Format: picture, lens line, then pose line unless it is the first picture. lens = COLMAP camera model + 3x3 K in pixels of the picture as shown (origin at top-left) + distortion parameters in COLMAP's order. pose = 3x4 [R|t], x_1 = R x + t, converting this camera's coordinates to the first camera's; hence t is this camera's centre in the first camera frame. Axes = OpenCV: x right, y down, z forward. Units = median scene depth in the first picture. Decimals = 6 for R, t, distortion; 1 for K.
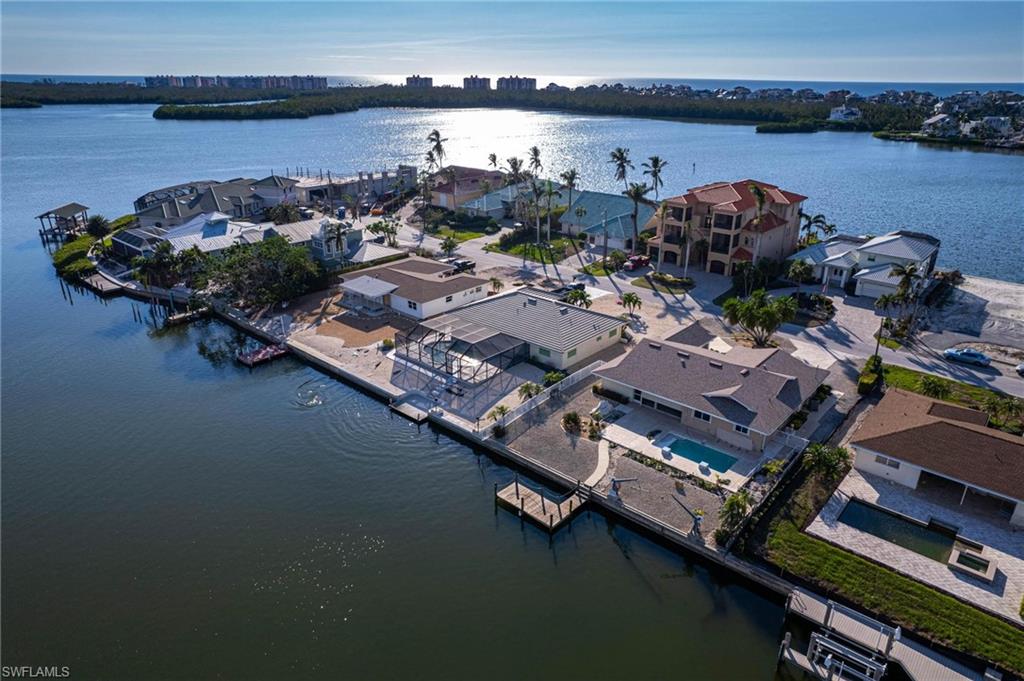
lens RADIAL K [[654.8, 0, 512.0], [0, 654.8, 340.5], [0, 0, 1]] dist [-0.072972, 0.061759]
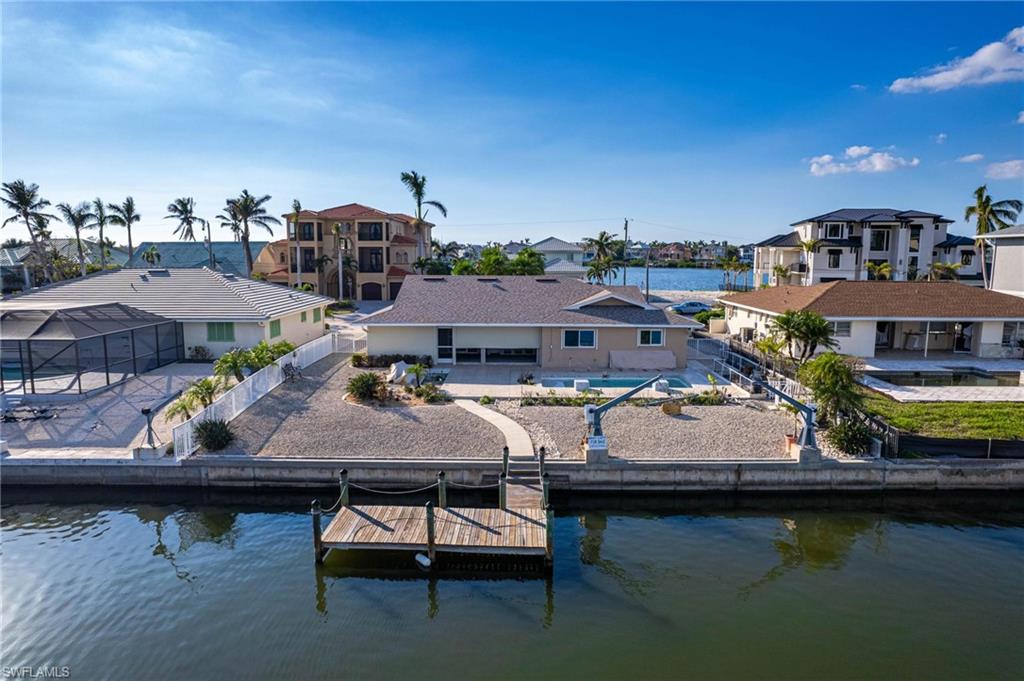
lens RADIAL K [[654.8, 0, 512.0], [0, 654.8, 340.5], [0, 0, 1]] dist [-0.072972, 0.061759]
pose [[0.749752, -0.093685, 0.655054, -0.089848], [0.253767, 0.954947, -0.153878, 0.129042], [-0.611126, 0.281601, 0.739747, 0.410403]]
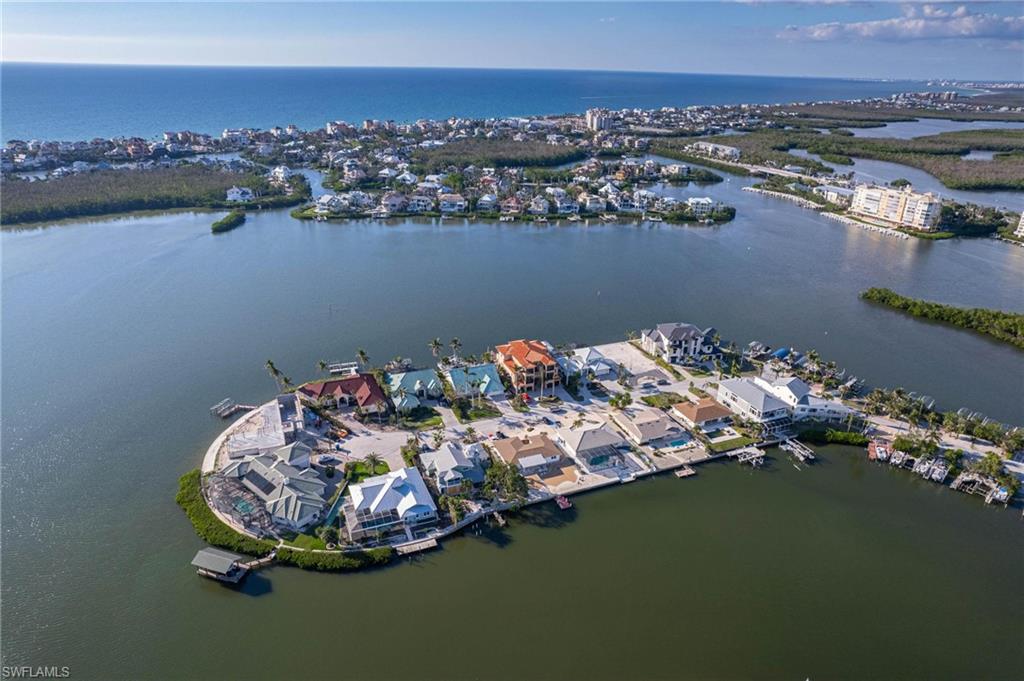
lens RADIAL K [[654.8, 0, 512.0], [0, 654.8, 340.5], [0, 0, 1]] dist [-0.072972, 0.061759]
pose [[0.435669, -0.352912, 0.828037, -2.041914], [0.328087, 0.918907, 0.219019, -1.017639], [-0.838184, 0.176248, 0.516125, -0.188462]]
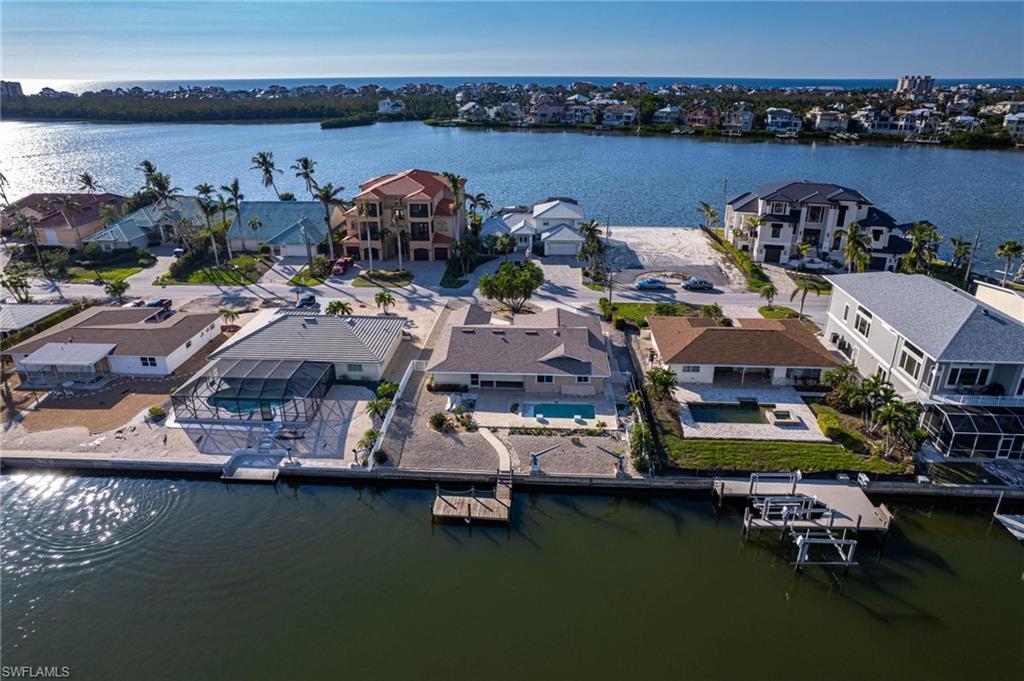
lens RADIAL K [[654.8, 0, 512.0], [0, 654.8, 340.5], [0, 0, 1]] dist [-0.072972, 0.061759]
pose [[0.782972, -0.244251, 0.572098, -0.248030], [0.243232, 0.966678, 0.079826, -0.033141], [-0.572532, 0.076652, 0.816291, 0.084819]]
